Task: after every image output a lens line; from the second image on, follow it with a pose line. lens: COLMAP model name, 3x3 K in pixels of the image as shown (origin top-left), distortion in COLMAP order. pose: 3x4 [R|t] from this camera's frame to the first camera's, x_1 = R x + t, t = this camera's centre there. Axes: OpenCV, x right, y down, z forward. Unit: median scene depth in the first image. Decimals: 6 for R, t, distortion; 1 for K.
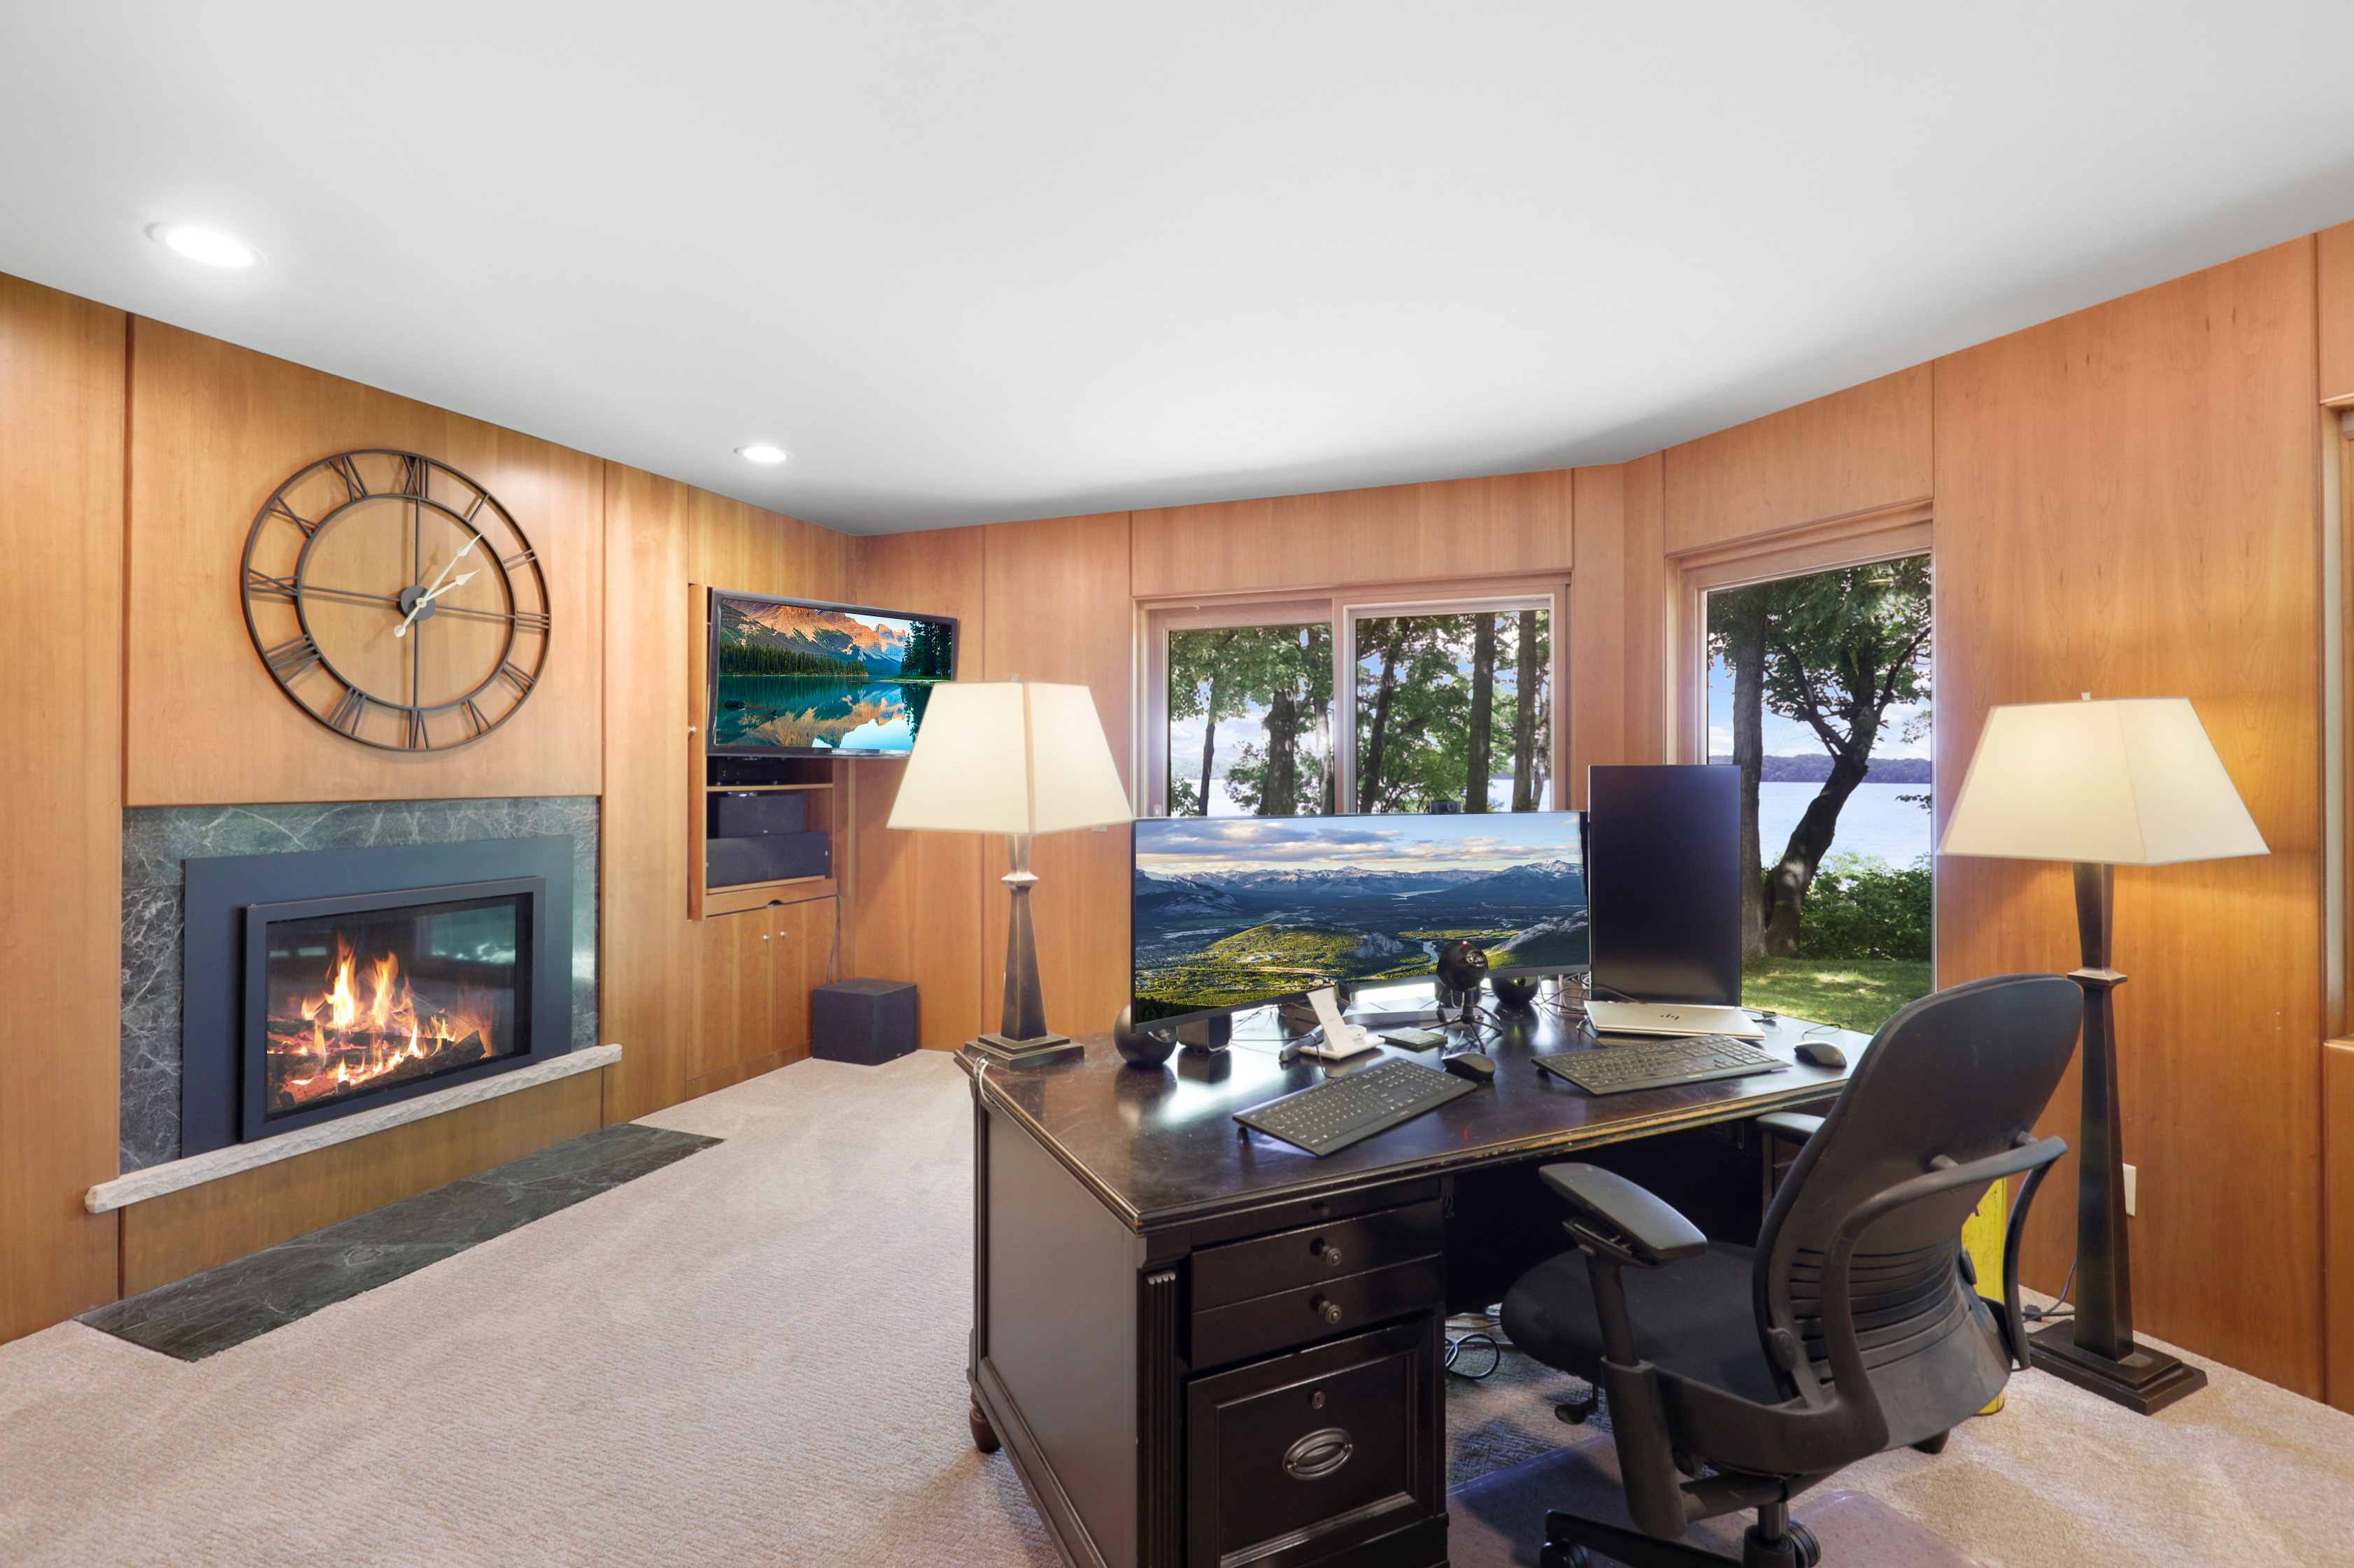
lens RADIAL K [[1078.5, 0, 1180.5], [0, 1078.5, 785.2], [0, 0, 1]] dist [-0.000655, 0.000013]
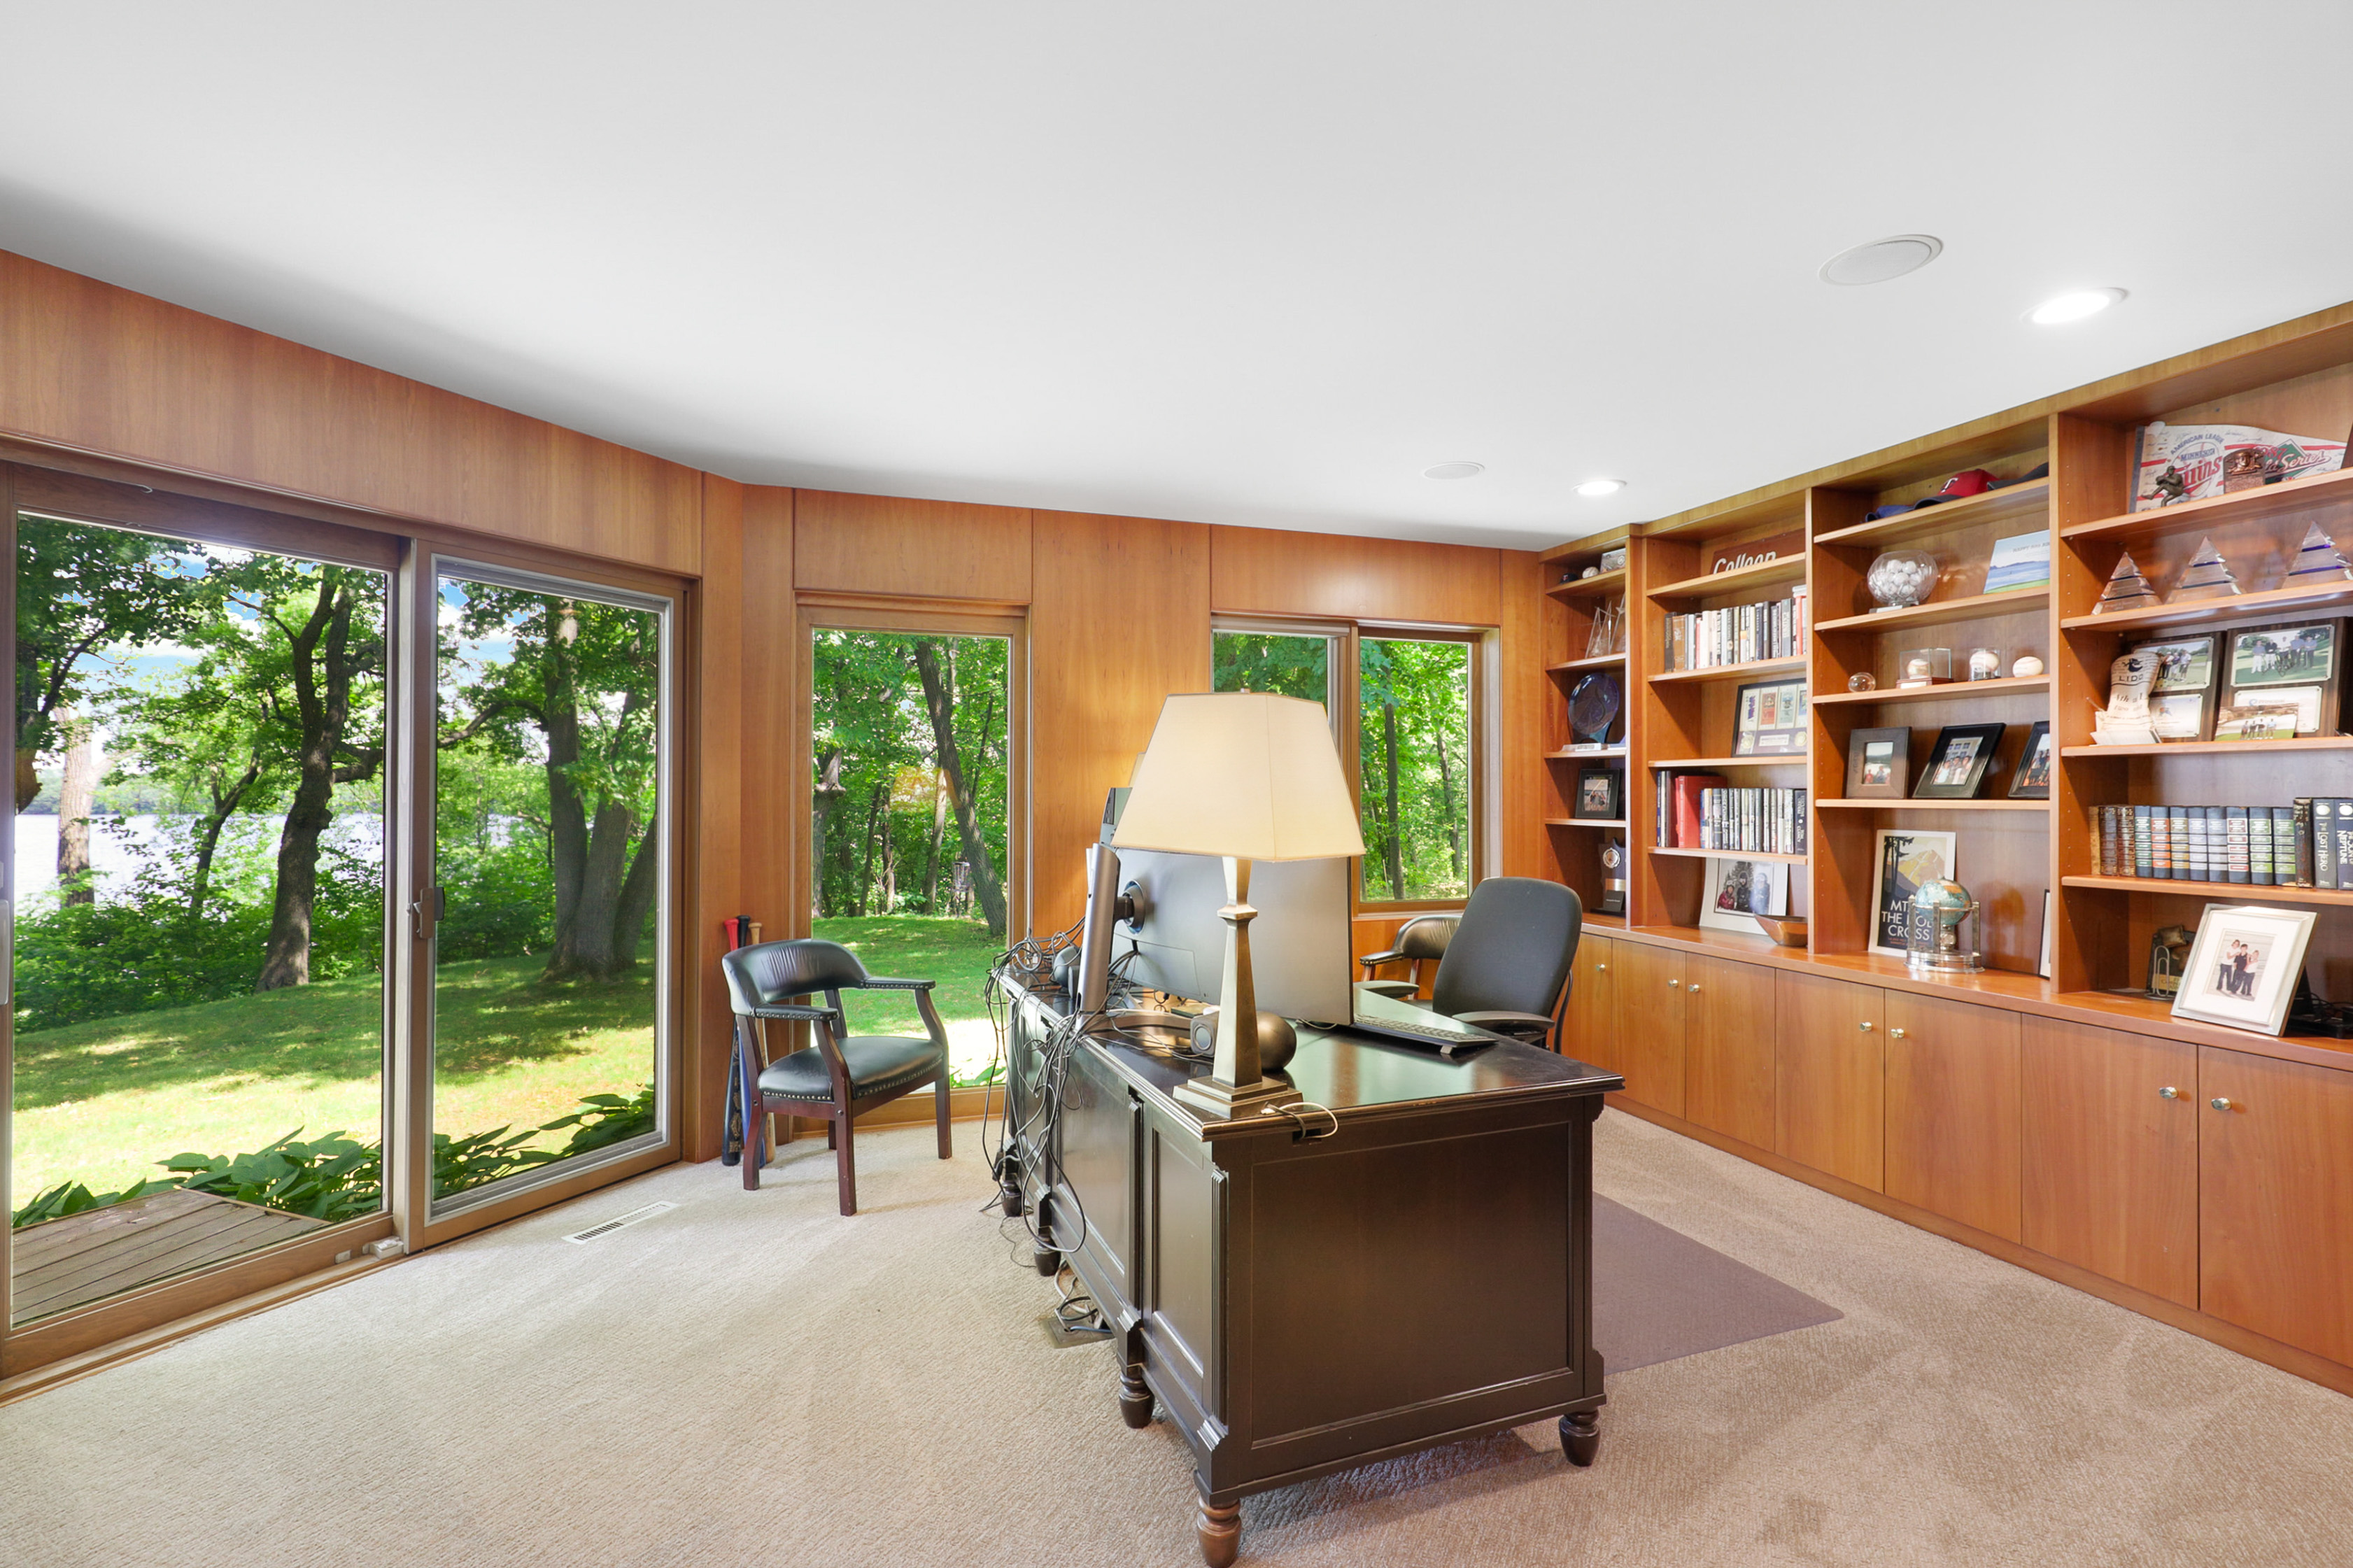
lens RADIAL K [[1078.2, 0, 1180.0], [0, 1078.2, 785.2], [0, 0, 1]] dist [-0.000655, 0.000013]
pose [[0.103886, 0.009038, 0.994548, -0.553903], [0.011278, 0.999884, -0.010264, -0.003440], [-0.994525, 0.012283, 0.103772, 0.501328]]
